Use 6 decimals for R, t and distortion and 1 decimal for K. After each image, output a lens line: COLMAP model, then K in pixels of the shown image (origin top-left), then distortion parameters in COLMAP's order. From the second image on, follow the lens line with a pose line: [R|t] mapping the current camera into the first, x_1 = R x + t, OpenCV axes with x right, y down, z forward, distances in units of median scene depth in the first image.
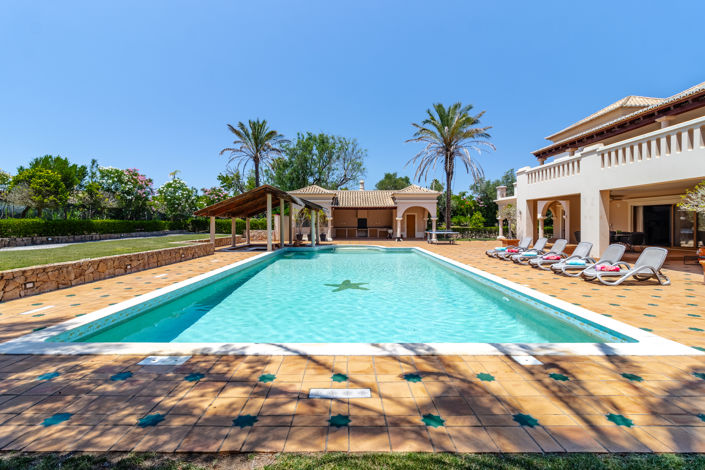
lens RADIAL K [[326.0, 0, 352.3], [0, 326.0, 222.7], [0, 0, 1]] dist [0.014558, 0.000161]
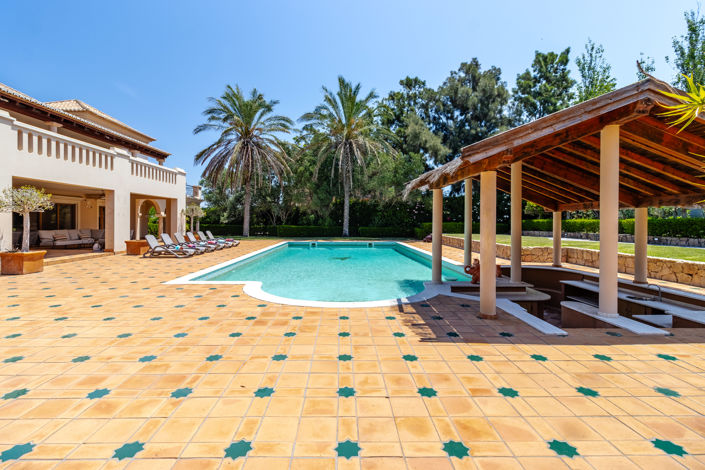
lens RADIAL K [[326.0, 0, 352.3], [0, 326.0, 222.7], [0, 0, 1]] dist [0.014558, 0.000161]
pose [[-0.999703, -0.007163, -0.023286, -0.012612], [-0.007086, 0.999969, -0.003369, 0.005893], [0.023309, -0.003203, -0.999723, 2.038399]]
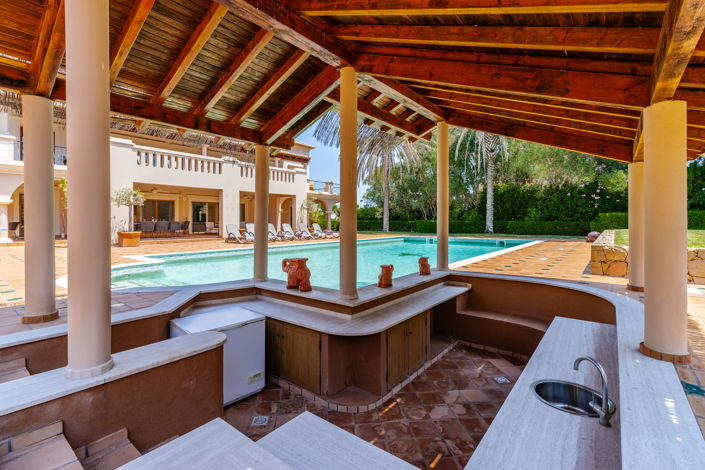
lens RADIAL K [[326.0, 0, 352.3], [0, 326.0, 222.7], [0, 0, 1]] dist [0.014558, 0.000161]
pose [[-0.775649, -0.005233, 0.631143, -0.515800], [-0.005161, 0.999985, 0.001949, 0.033576], [-0.631144, -0.001745, -0.775664, 1.685137]]
